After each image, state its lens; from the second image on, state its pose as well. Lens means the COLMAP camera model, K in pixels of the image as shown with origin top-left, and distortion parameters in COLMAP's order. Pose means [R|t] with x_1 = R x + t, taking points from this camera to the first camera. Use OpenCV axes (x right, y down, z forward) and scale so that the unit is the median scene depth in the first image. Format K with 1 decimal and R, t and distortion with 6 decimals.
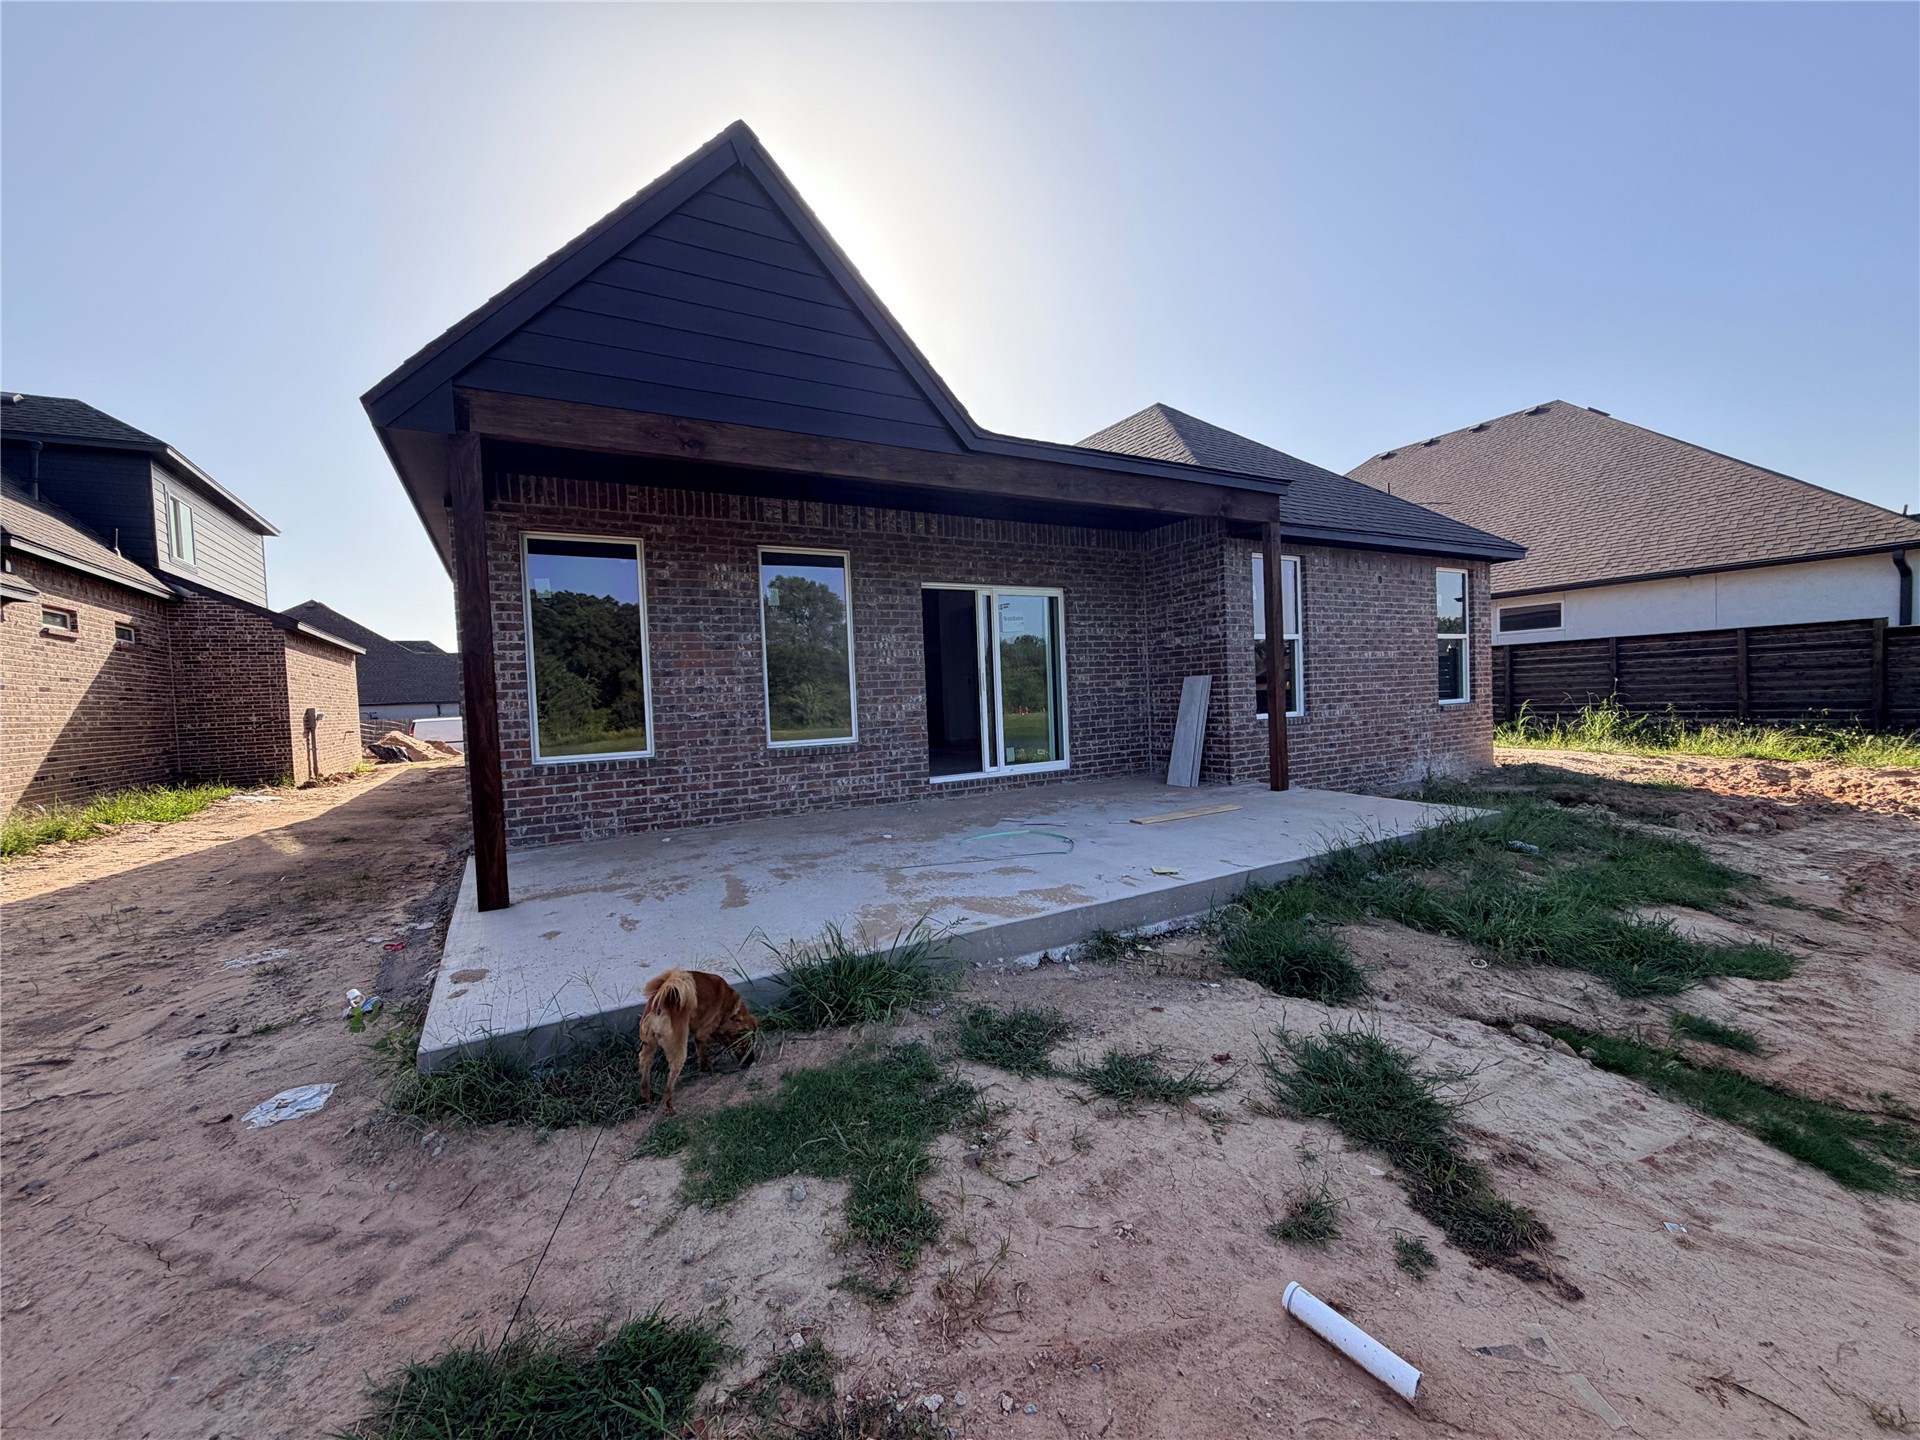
lens RADIAL K [[767.8, 0, 957.6], [0, 767.8, 722.5], [0, 0, 1]] dist [-0.006012, 0.001644]
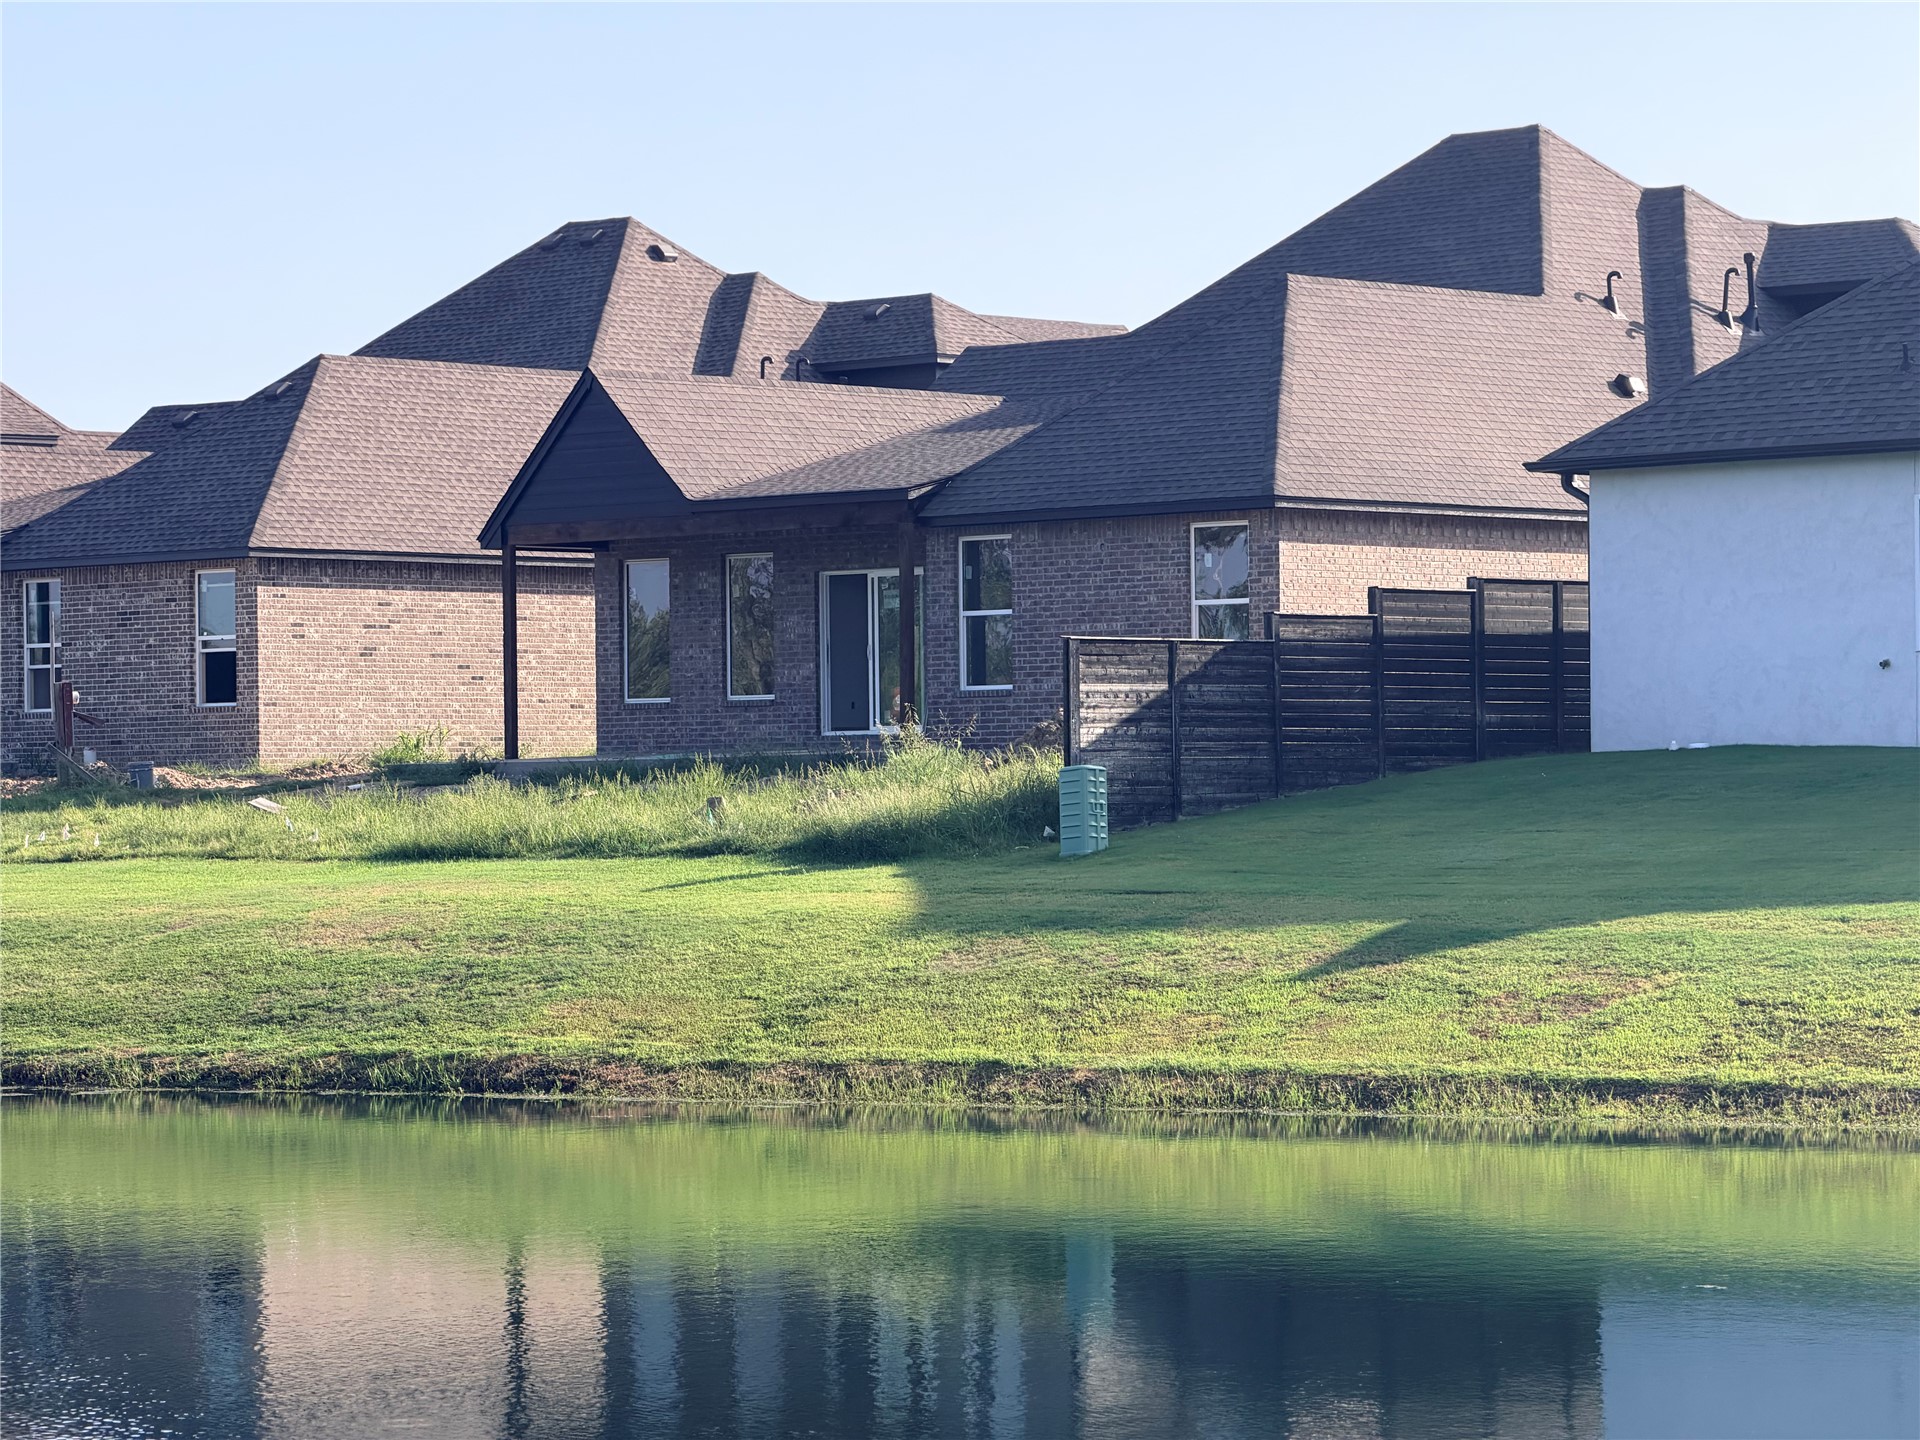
lens RADIAL K [[5579.8, 0, 958.3], [0, 5579.8, 720.6], [0, 0, 1]] dist [0.195901, 0.000000]
pose [[0.312973, 0.025781, -0.949412, 7.466847], [-0.033049, 0.999322, 0.016242, -0.084412], [0.949187, 0.026293, 0.313613, -1.396988]]
